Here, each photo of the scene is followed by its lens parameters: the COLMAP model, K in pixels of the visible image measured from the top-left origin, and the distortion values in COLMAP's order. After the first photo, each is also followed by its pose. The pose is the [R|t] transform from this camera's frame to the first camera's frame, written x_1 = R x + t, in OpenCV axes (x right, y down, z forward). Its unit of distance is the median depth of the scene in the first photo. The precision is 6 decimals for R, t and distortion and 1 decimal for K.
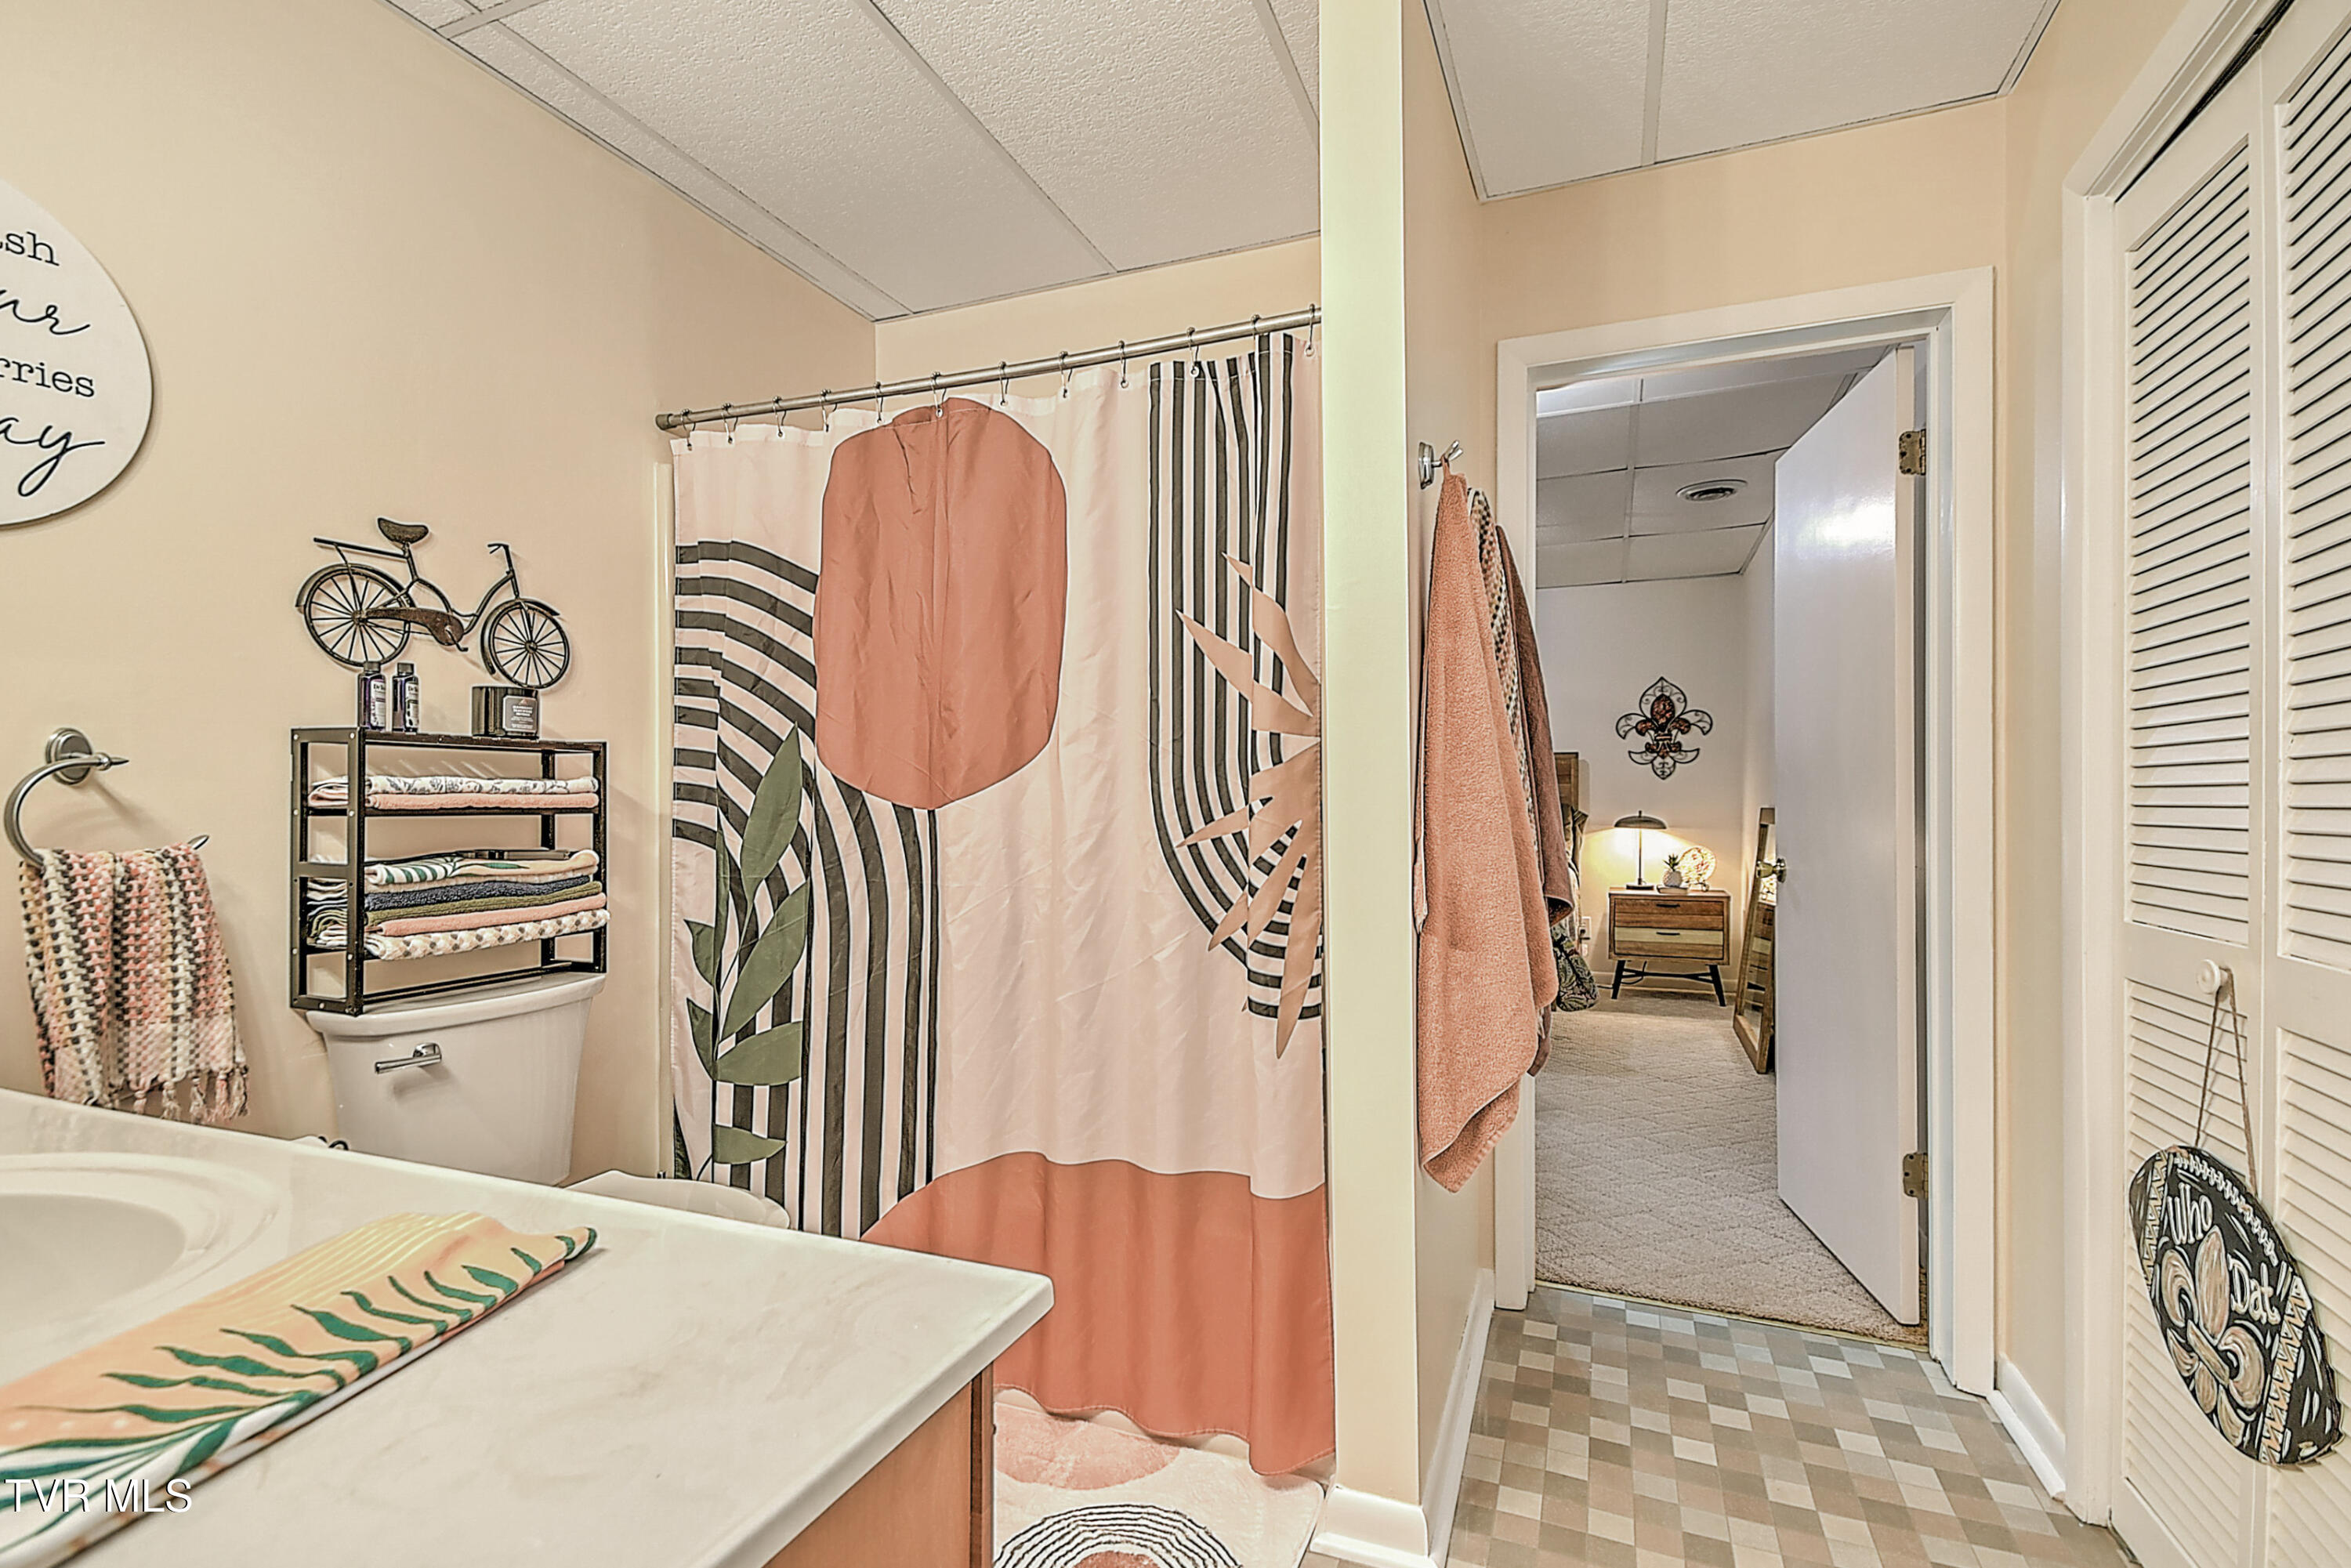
lens RADIAL K [[1073.3, 0, 1164.0], [0, 1073.3, 788.5], [0, 0, 1]] dist [-0.000122, -0.000219]
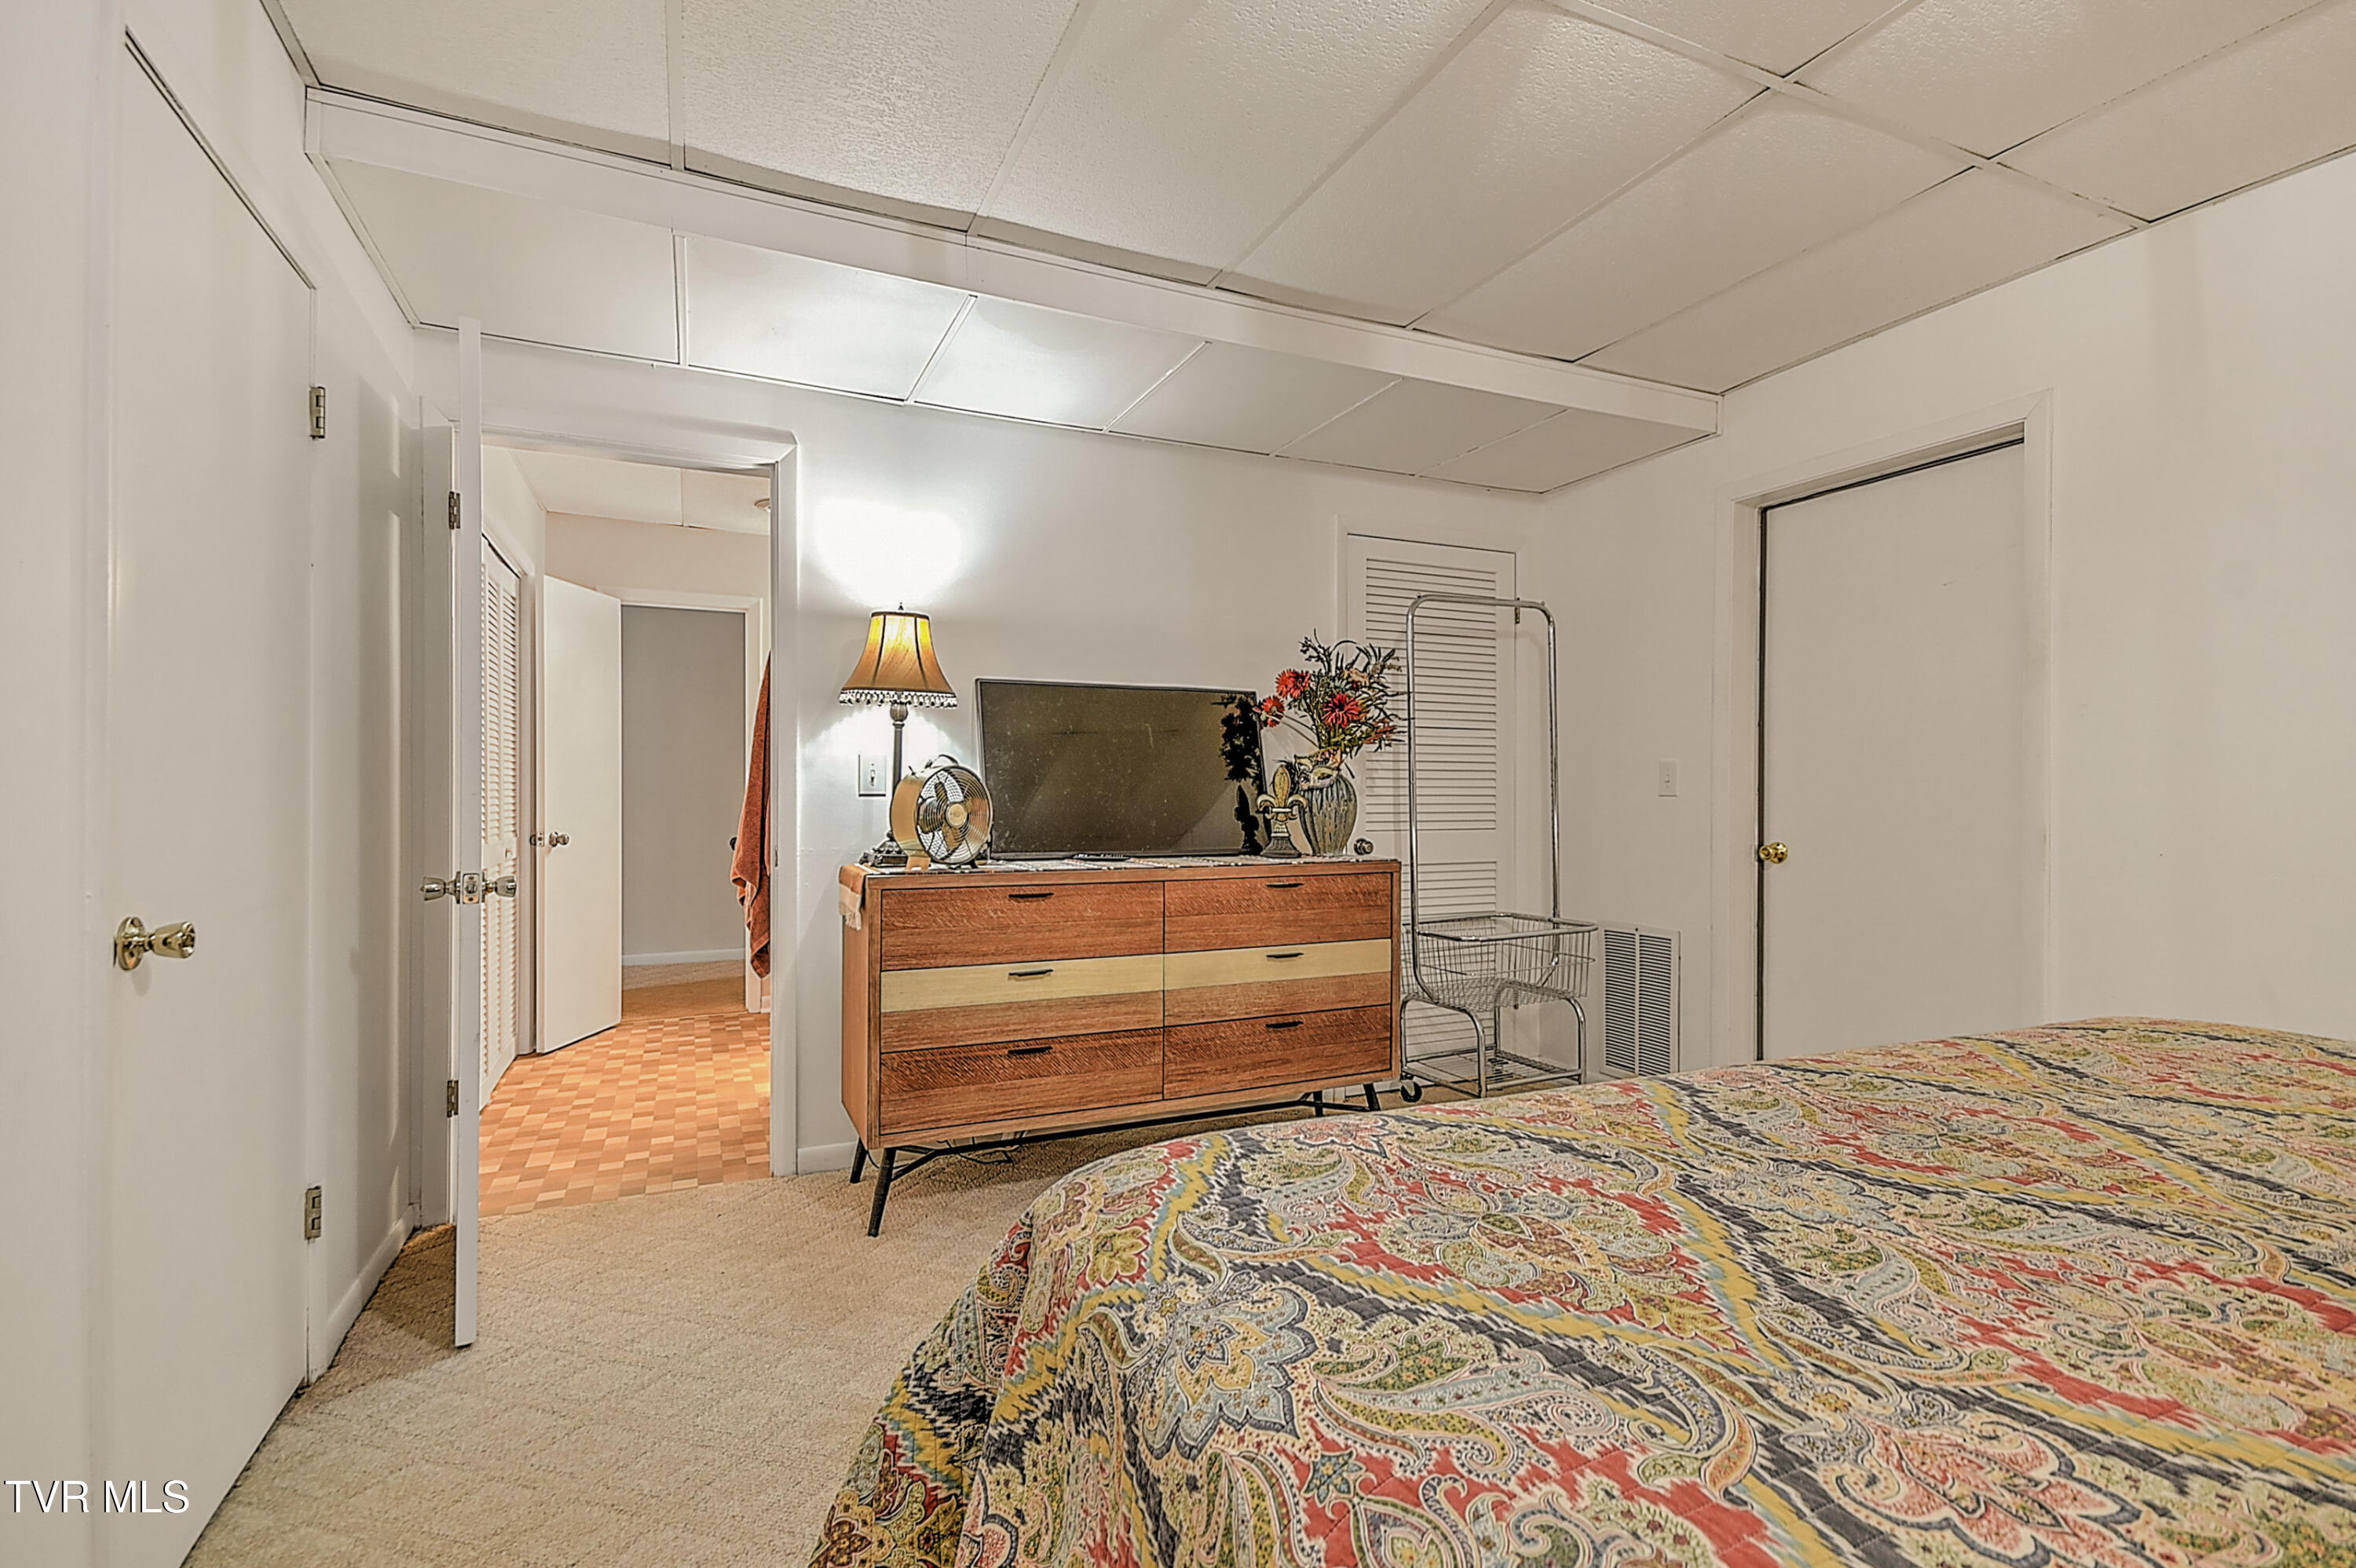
lens RADIAL K [[1075.5, 0, 1175.6], [0, 1075.5, 792.8], [0, 0, 1]] dist [-0.000122, -0.000219]
pose [[-0.685740, 0.005679, -0.727824, 0.296693], [0.009798, 0.999951, -0.001428, 0.006104], [0.727780, -0.008110, -0.685762, 0.702652]]
